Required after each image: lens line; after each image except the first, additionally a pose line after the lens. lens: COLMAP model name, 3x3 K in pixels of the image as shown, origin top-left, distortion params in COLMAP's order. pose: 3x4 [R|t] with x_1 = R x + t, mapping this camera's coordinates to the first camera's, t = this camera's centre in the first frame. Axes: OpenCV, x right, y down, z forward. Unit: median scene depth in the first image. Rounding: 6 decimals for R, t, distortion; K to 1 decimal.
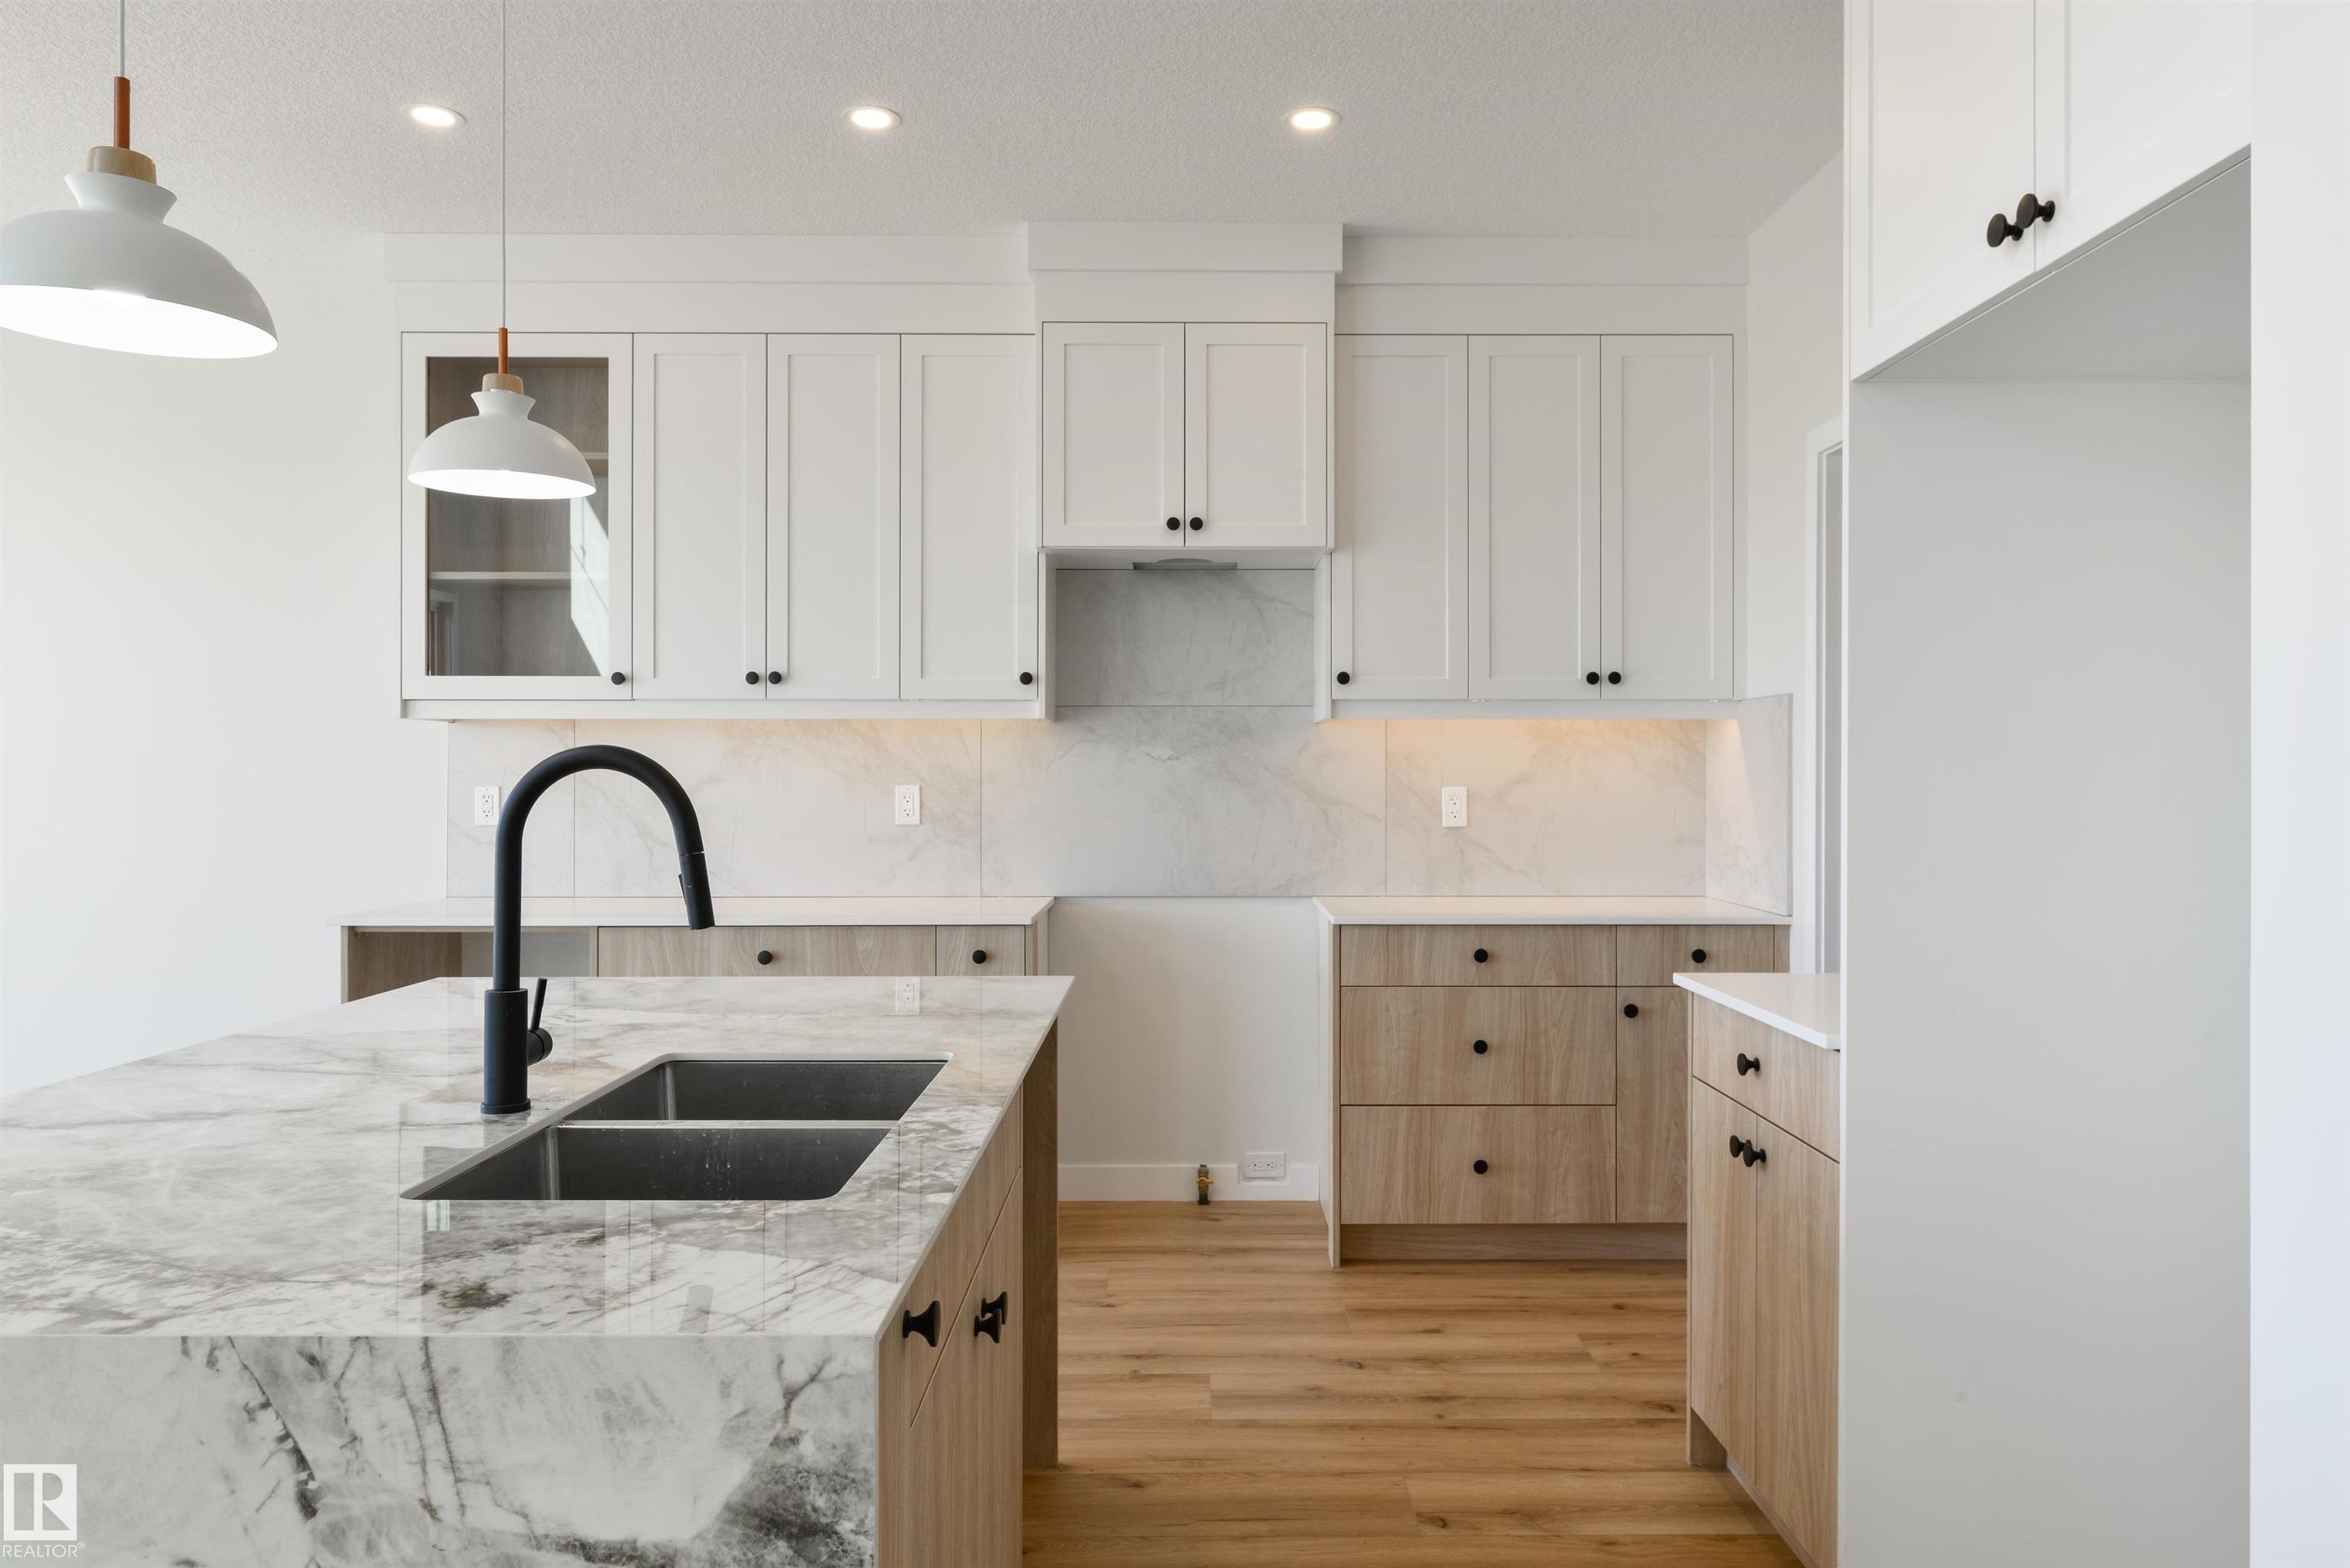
lens RADIAL K [[1517.6, 0, 1198.1], [0, 1517.6, 775.4], [0, 0, 1]] dist [0.000457, 0.000989]
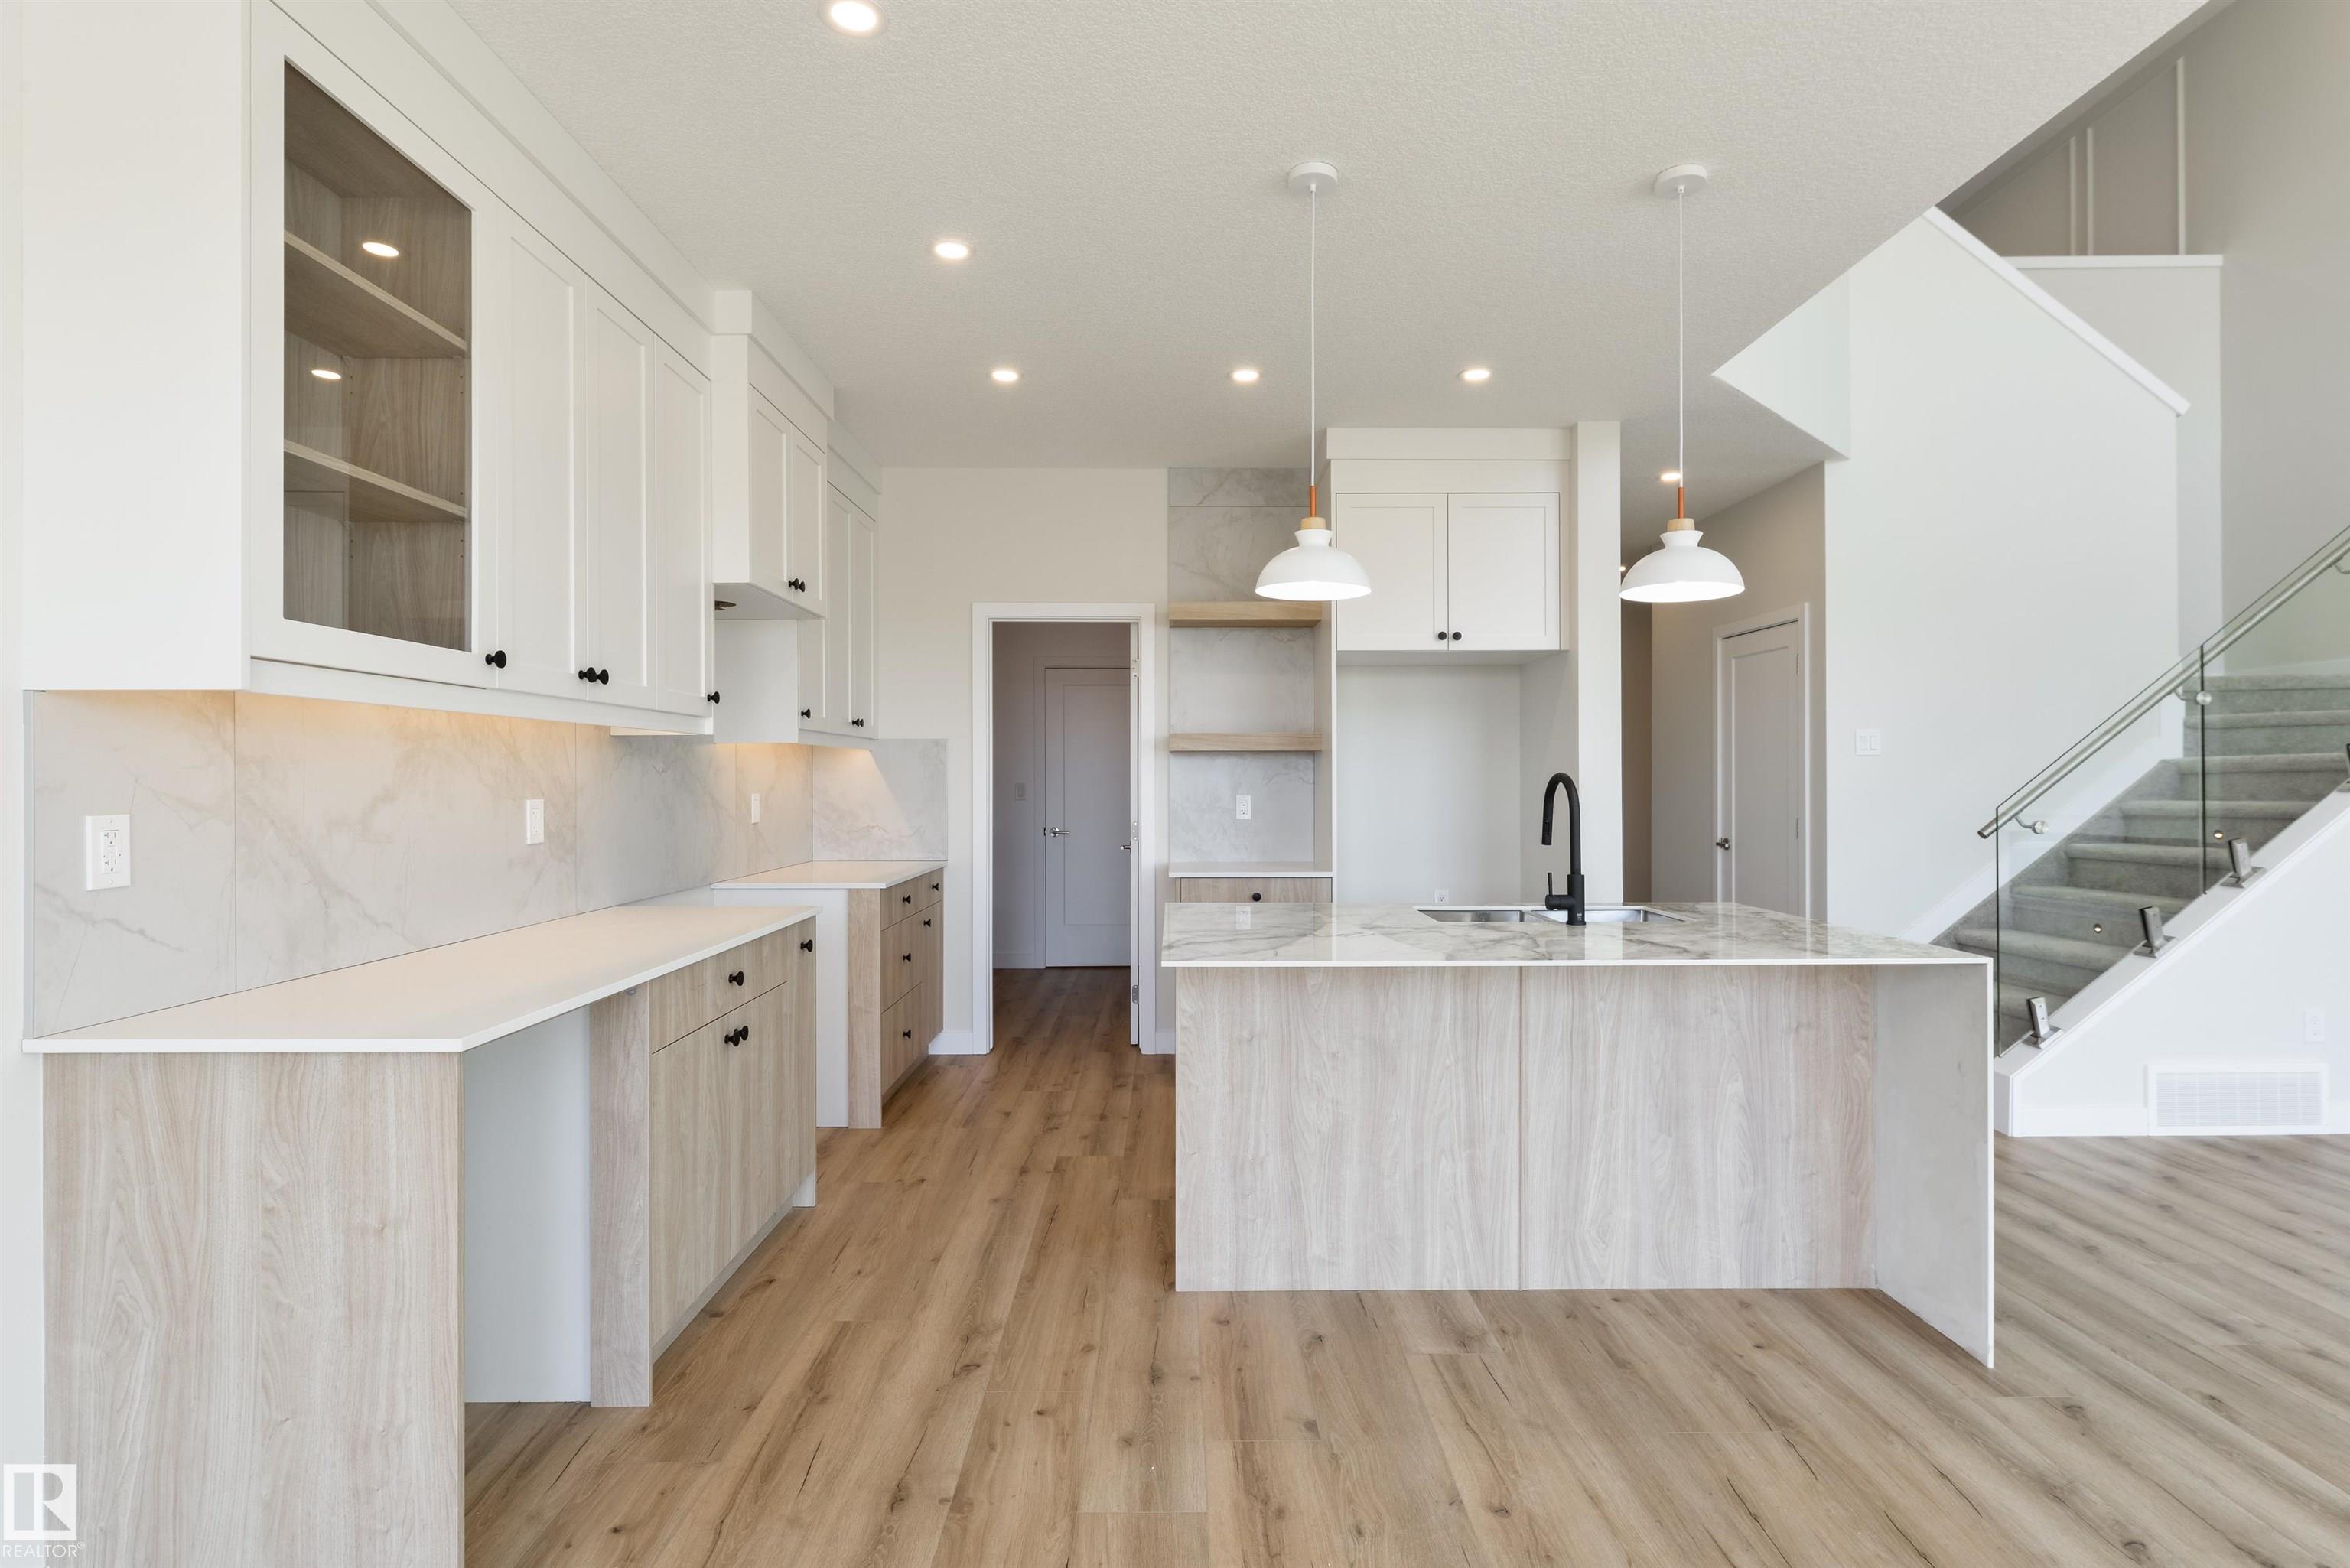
lens RADIAL K [[1142.5, 0, 1186.0], [0, 1142.5, 786.2], [0, 0, 1]] dist [0.003710, -0.004705]
pose [[0.005186, -0.006035, 0.999968, -0.996559], [0.002535, 0.999979, 0.006022, -0.005235], [-0.999983, 0.002503, 0.005201, 0.707782]]
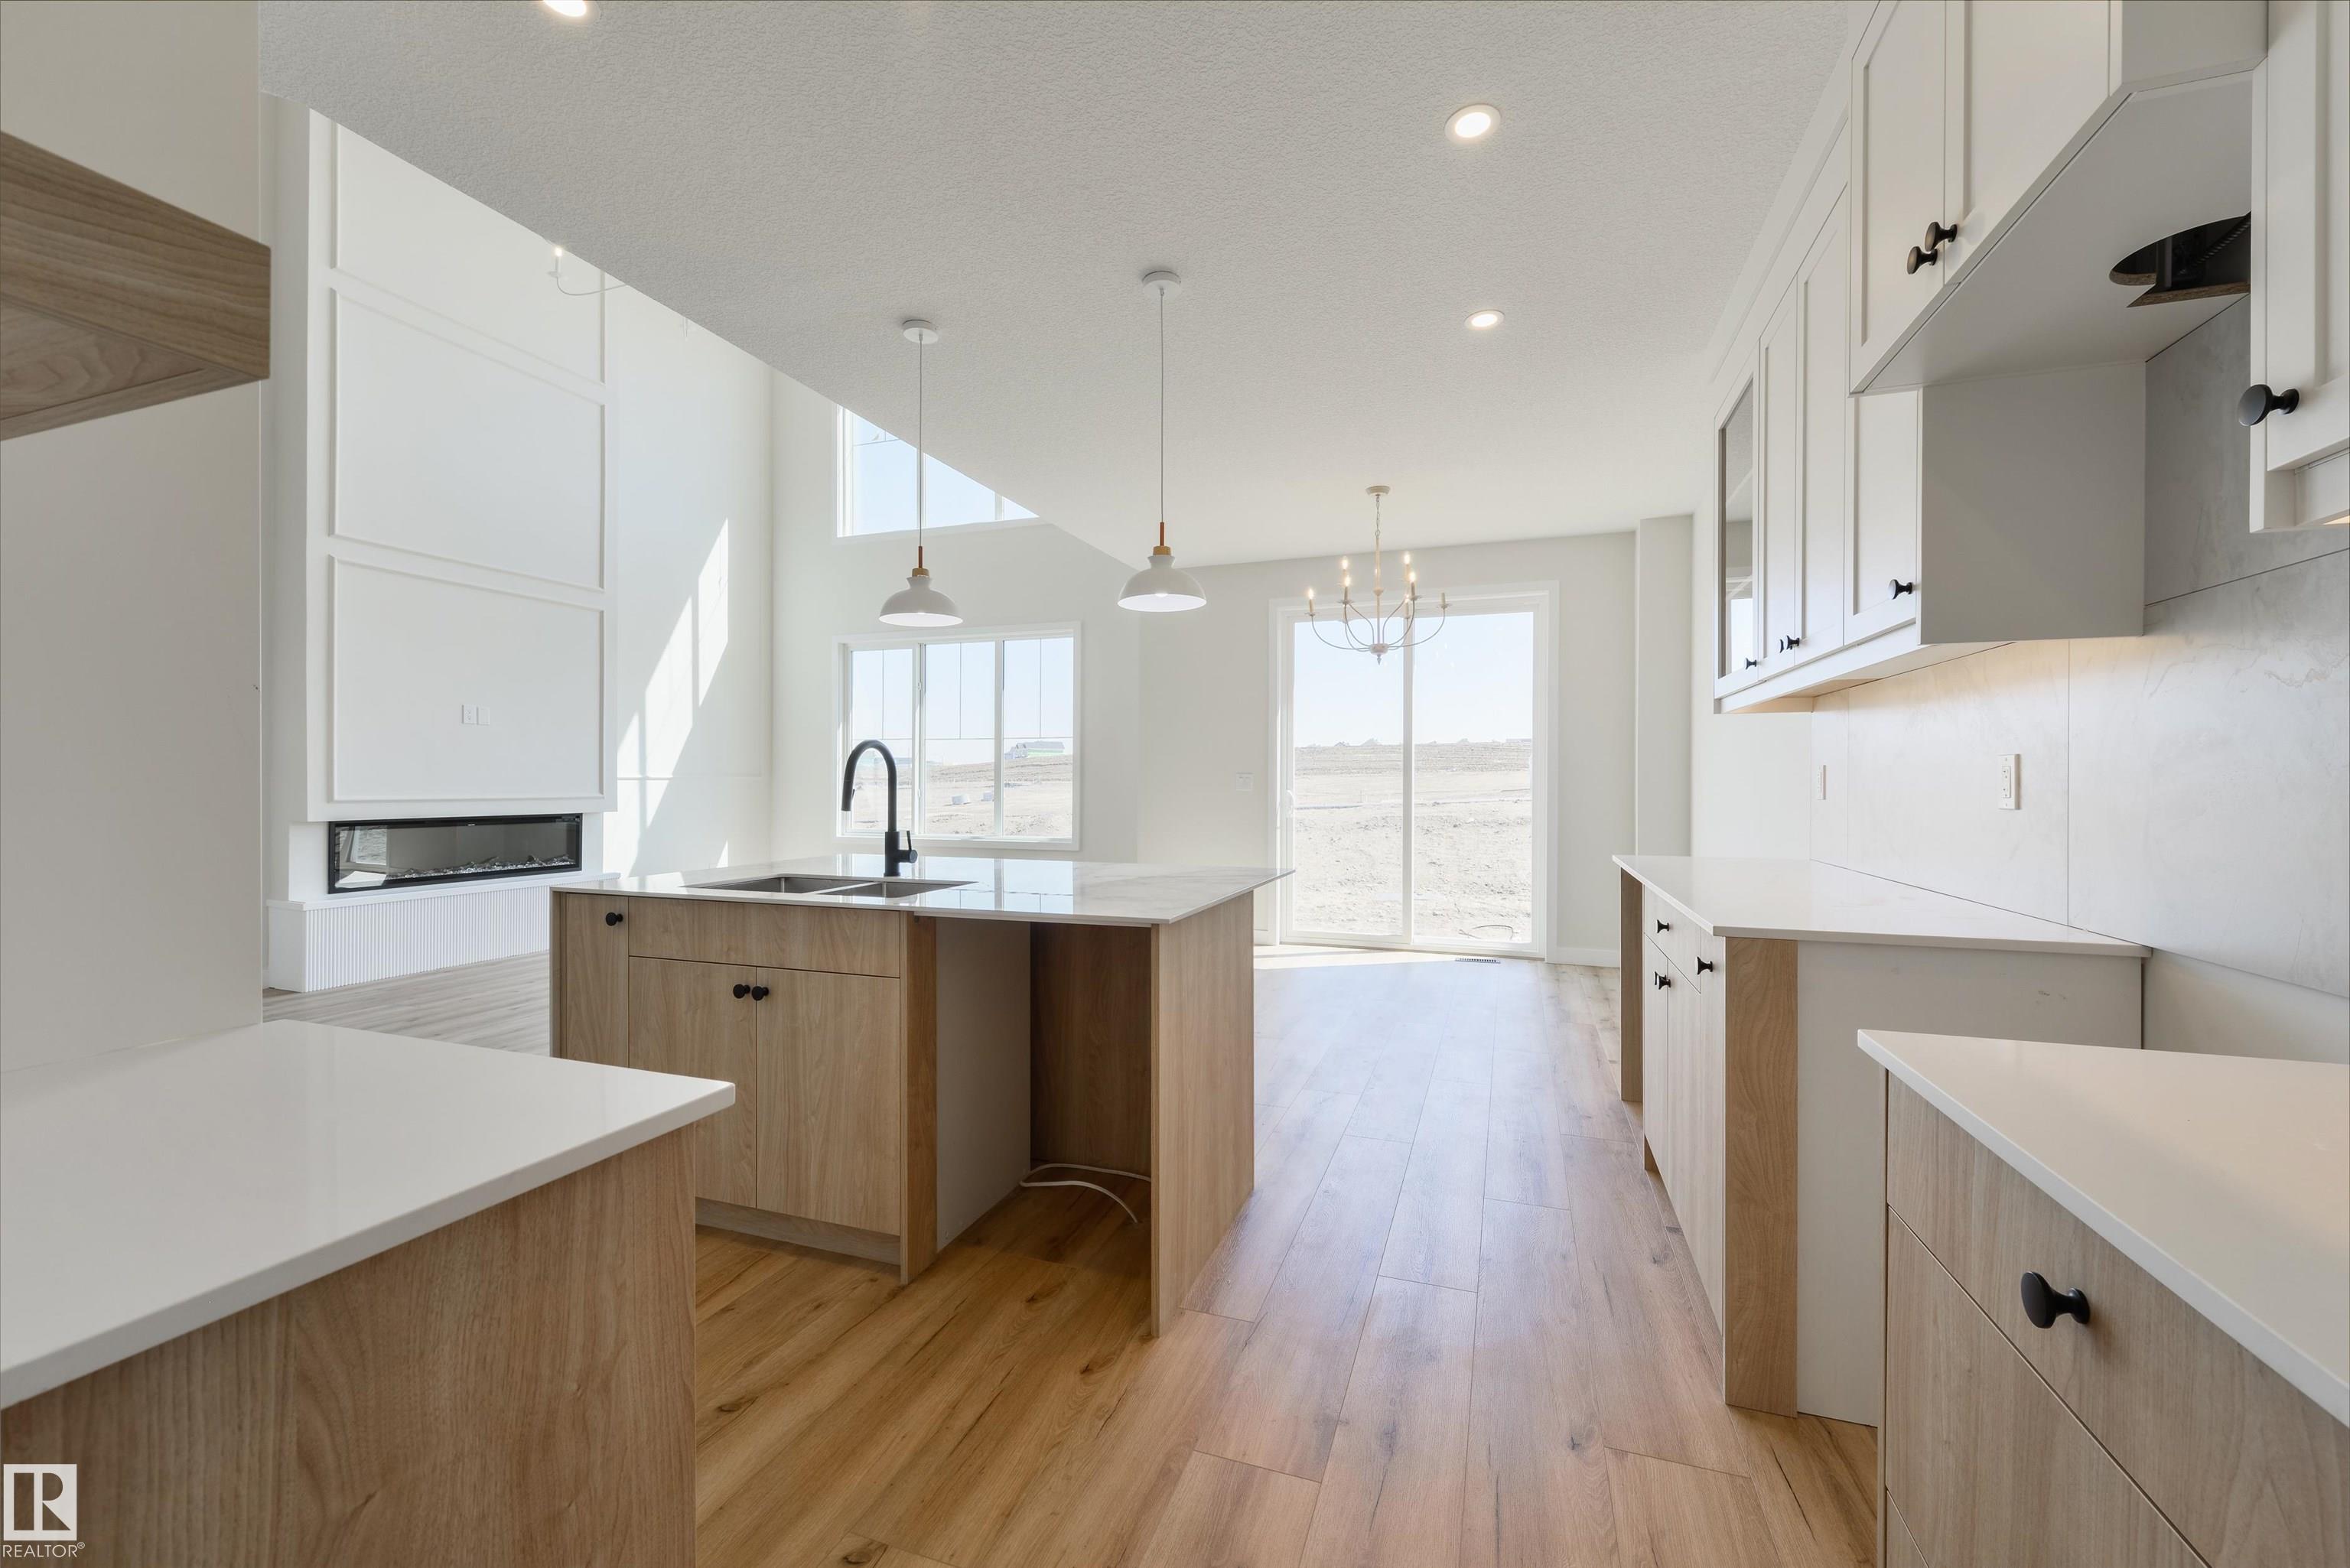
lens RADIAL K [[921.7, 0, 1200.4], [0, 921.7, 781.8], [0, 0, 1]] dist [0.006472, -0.003489]
pose [[-0.336242, -0.000589, -0.941776, 0.400413], [-0.001711, 0.999999, -0.000014, 0.022804], [0.941774, 0.001606, -0.336242, 0.911393]]
